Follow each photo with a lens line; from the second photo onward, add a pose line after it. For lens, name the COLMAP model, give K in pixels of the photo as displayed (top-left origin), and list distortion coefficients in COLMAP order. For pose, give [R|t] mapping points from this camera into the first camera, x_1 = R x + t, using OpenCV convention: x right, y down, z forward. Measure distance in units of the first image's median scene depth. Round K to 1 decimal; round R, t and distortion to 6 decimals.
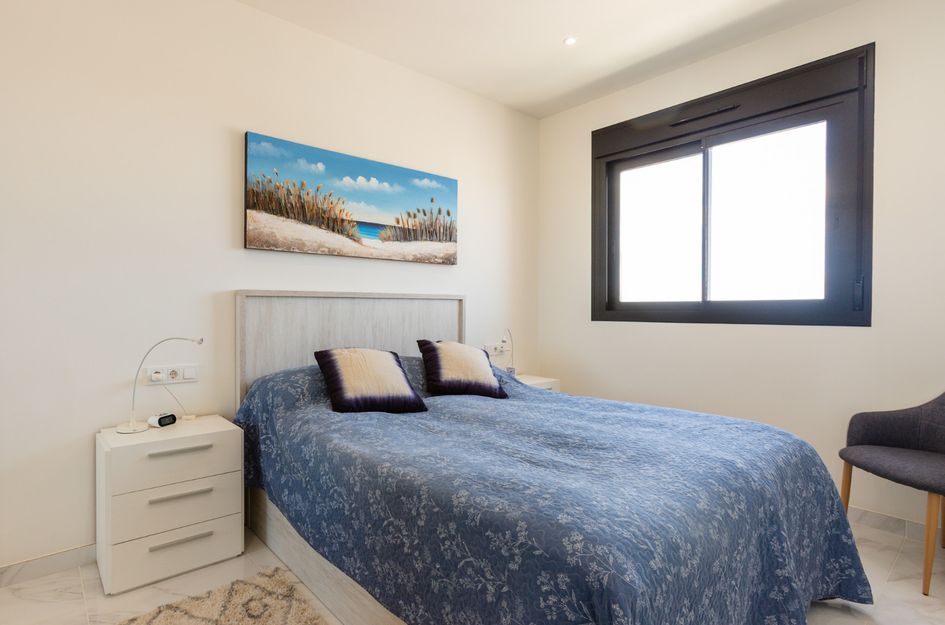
lens RADIAL K [[475.8, 0, 473.9], [0, 475.8, 314.5], [0, 0, 1]] dist [-0.017240, 0.013951]
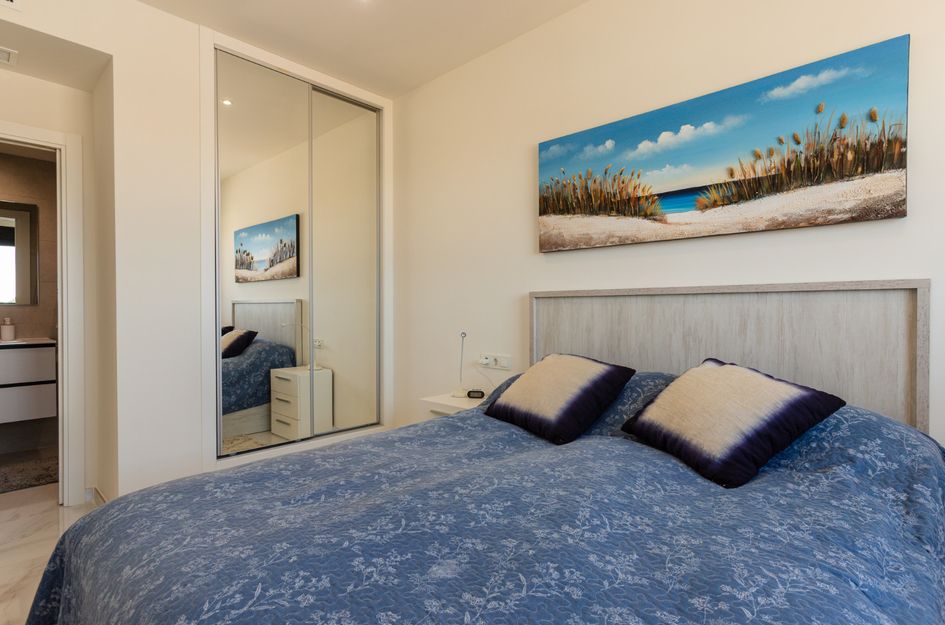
lens RADIAL K [[475.8, 0, 471.7], [0, 475.8, 308.4], [0, 0, 1]] dist [-0.017240, 0.013951]
pose [[0.064487, 0.002495, -0.997915, 0.490394], [-0.008261, 0.999964, 0.001966, -0.013243], [0.997884, 0.008117, 0.064505, 0.660393]]
